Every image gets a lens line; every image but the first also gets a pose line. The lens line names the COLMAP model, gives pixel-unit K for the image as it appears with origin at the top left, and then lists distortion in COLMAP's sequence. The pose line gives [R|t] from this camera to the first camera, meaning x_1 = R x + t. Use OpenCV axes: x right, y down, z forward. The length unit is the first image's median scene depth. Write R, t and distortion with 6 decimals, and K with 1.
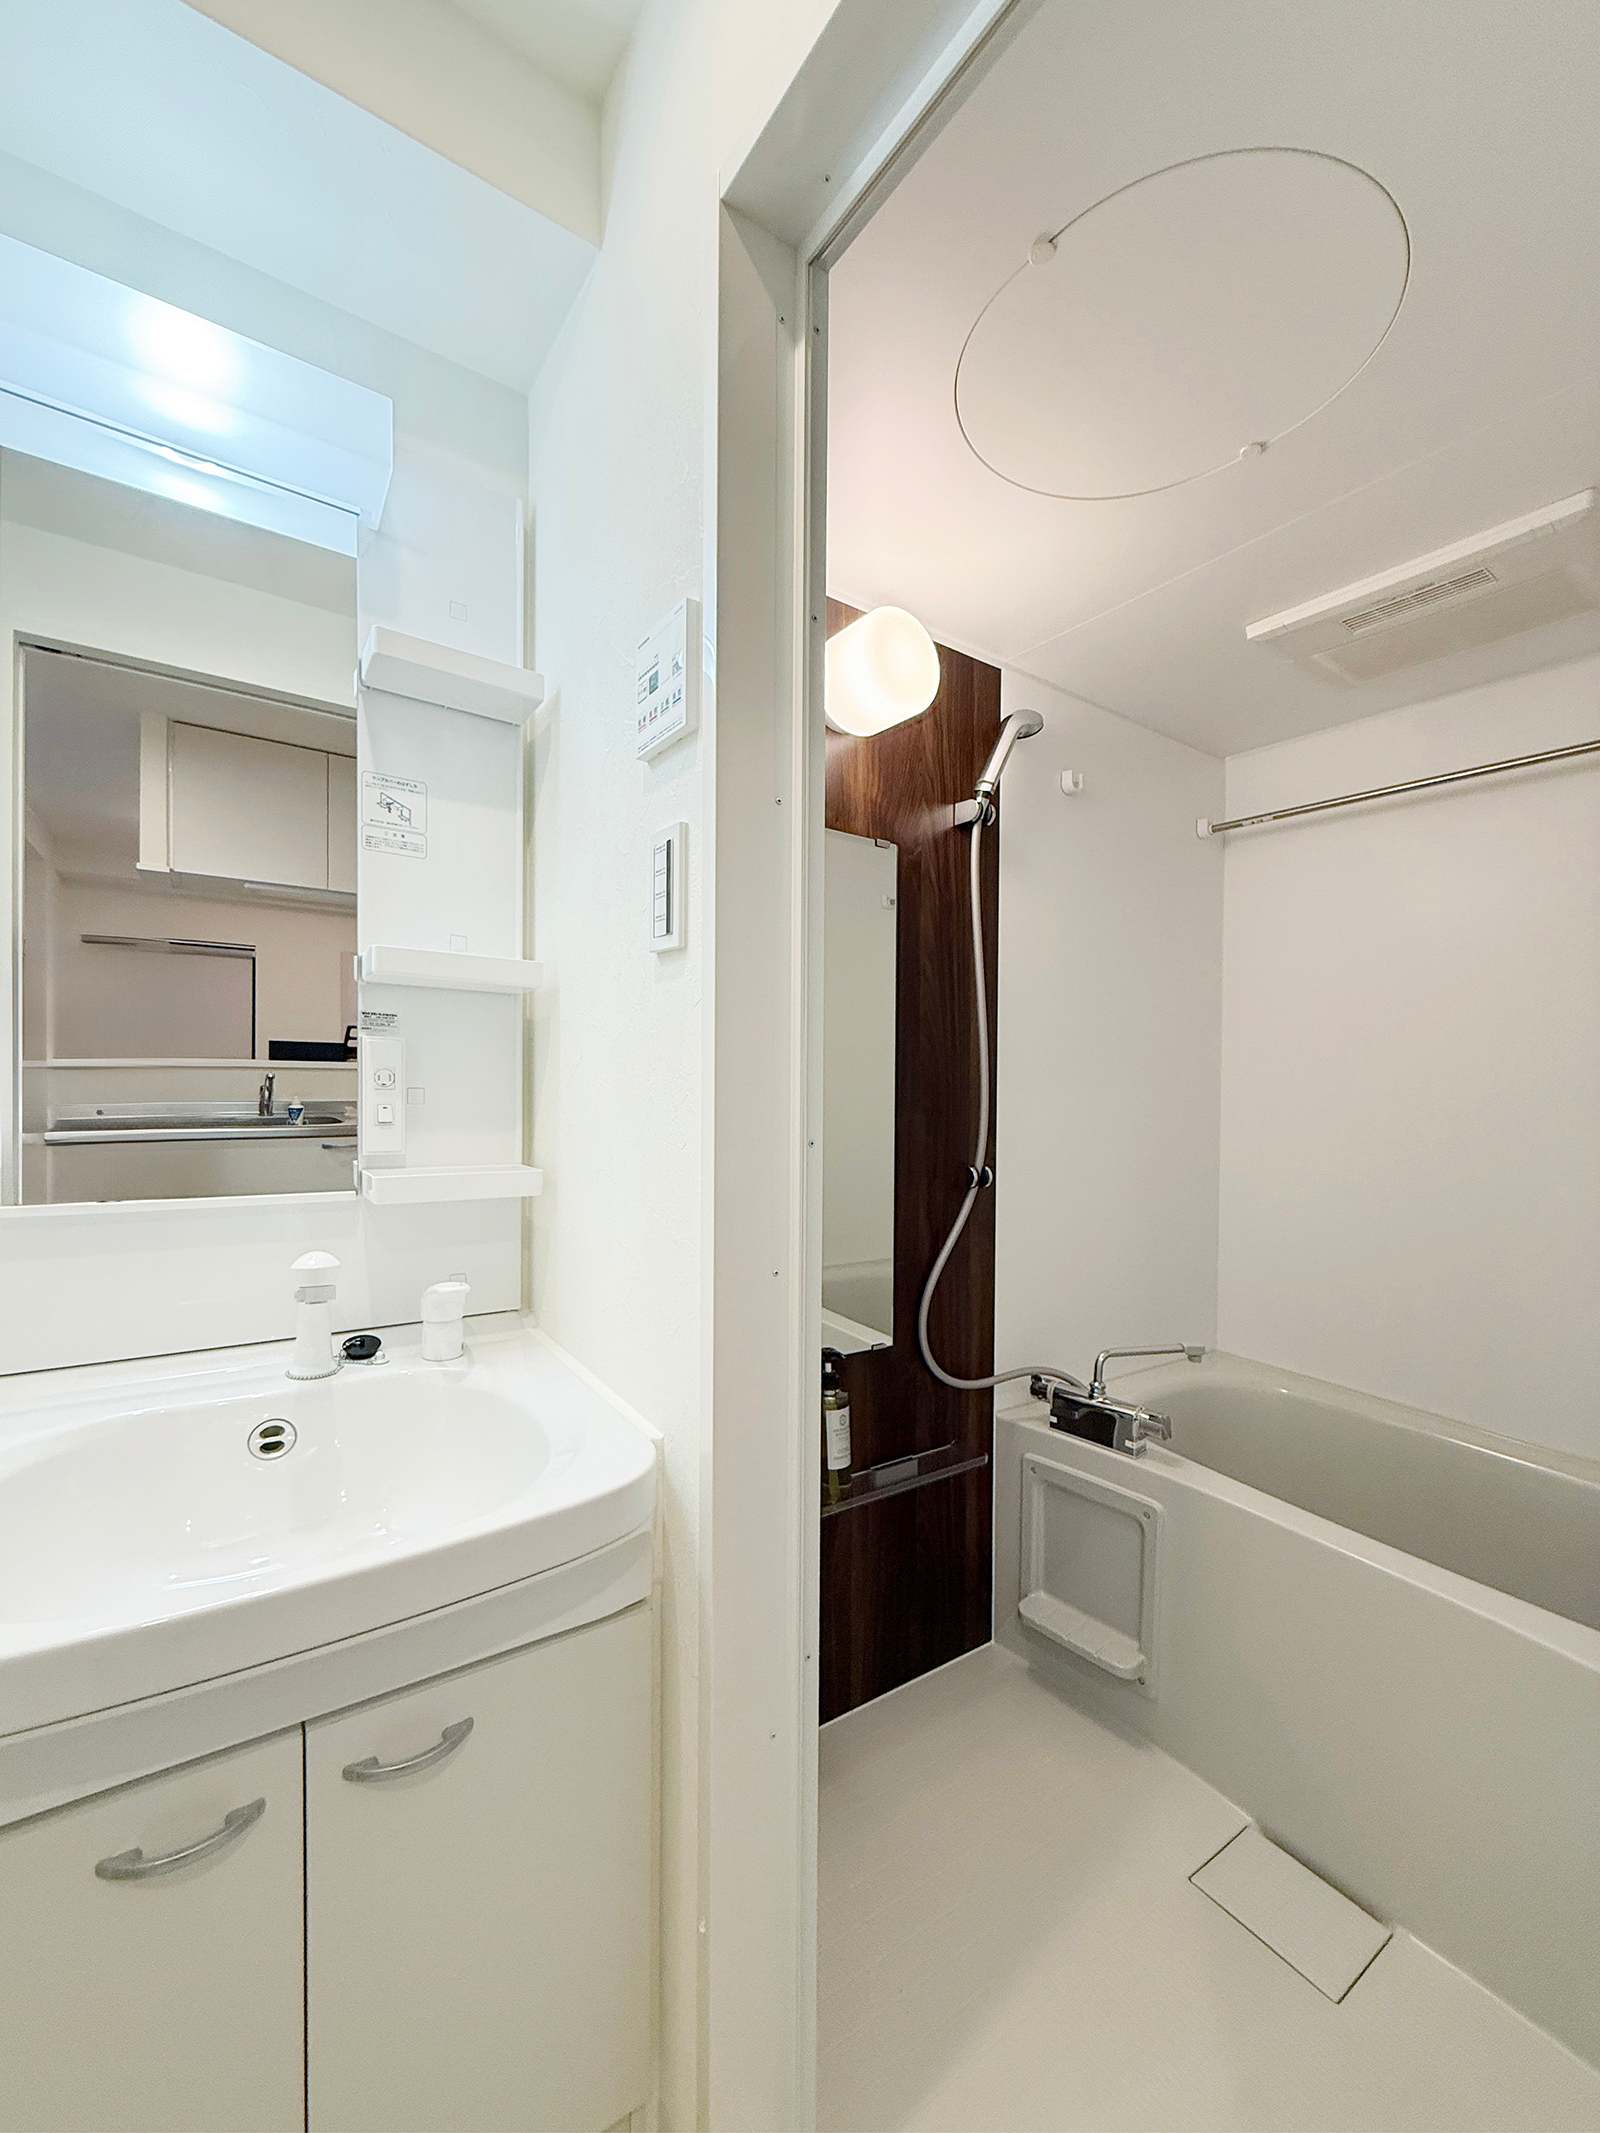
lens RADIAL K [[878.3, 0, 875.4], [0, 878.3, 1093.4], [0, 0, 1]] dist [-0.001128, -0.000118]
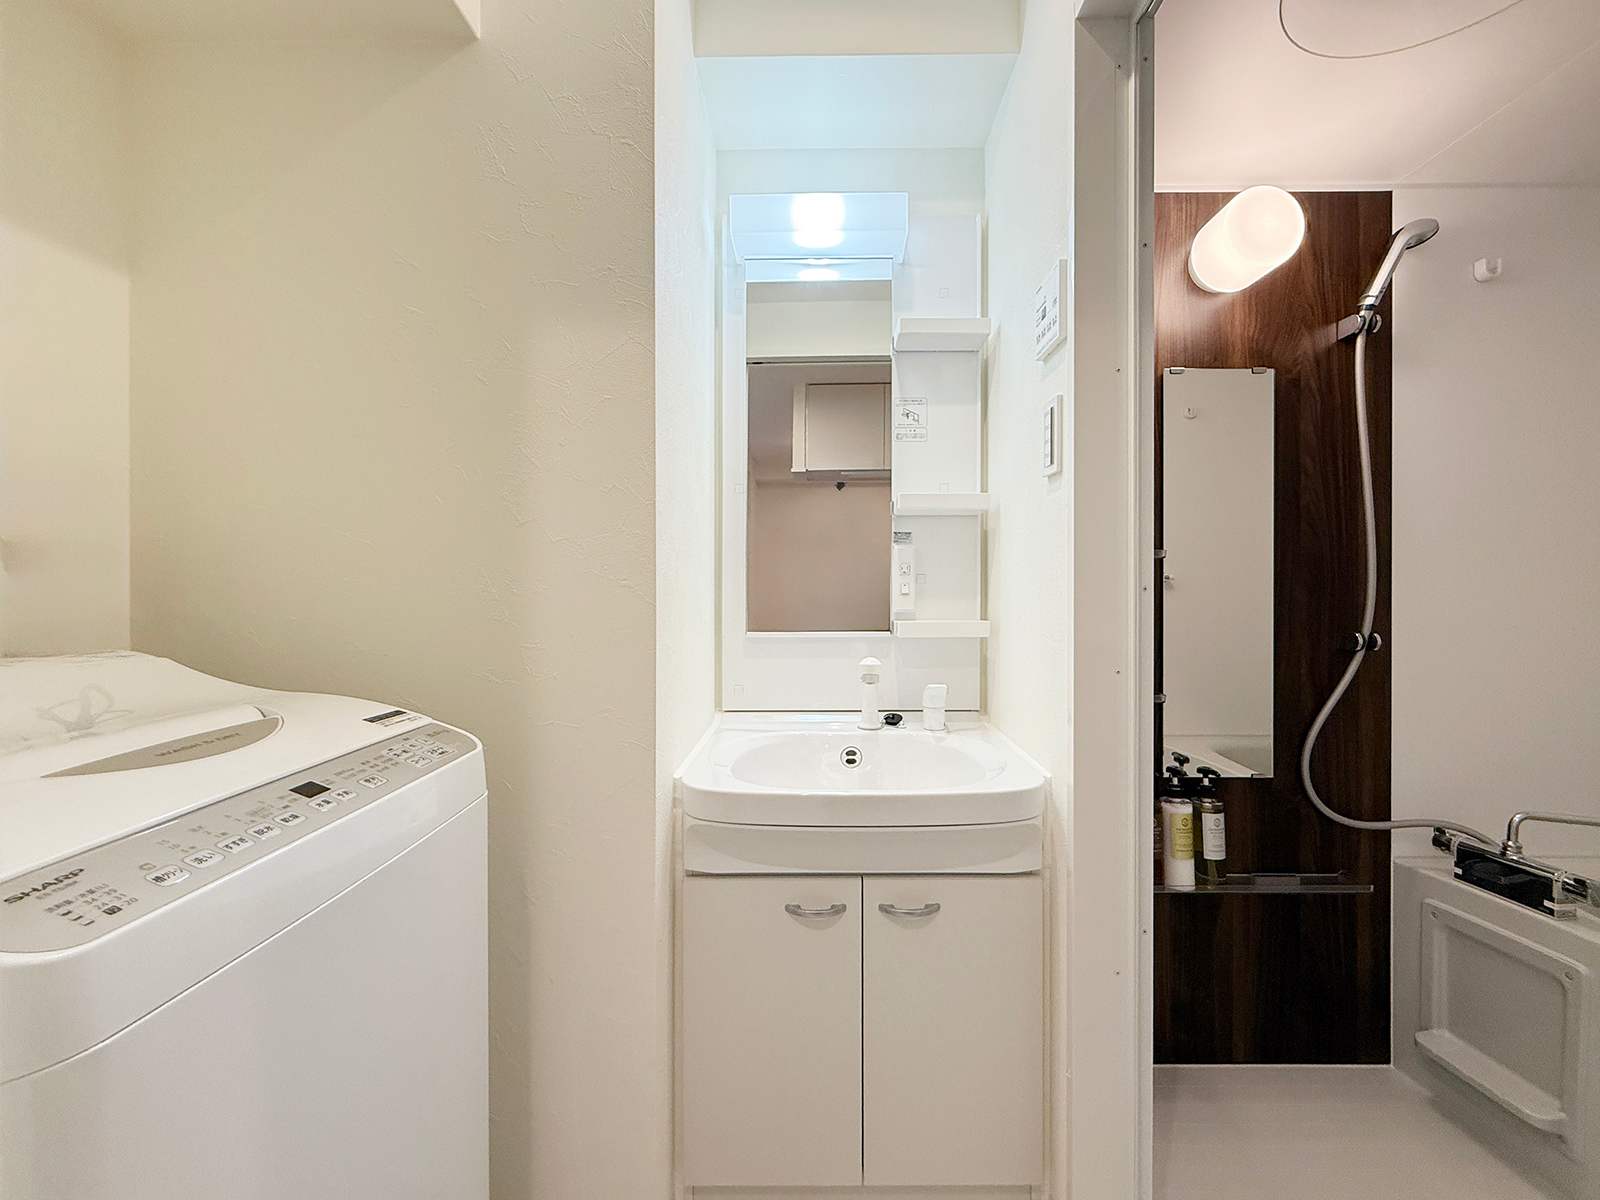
lens RADIAL K [[659.4, 0, 760.9], [0, 659.4, 593.1], [0, 0, 1]] dist [-0.000485, -0.000805]
pose [[0.735950, -0.004360, -0.677022, 0.125281], [-0.005173, 0.999914, -0.012063, 0.048954], [0.677017, 0.012380, 0.735864, -0.172144]]
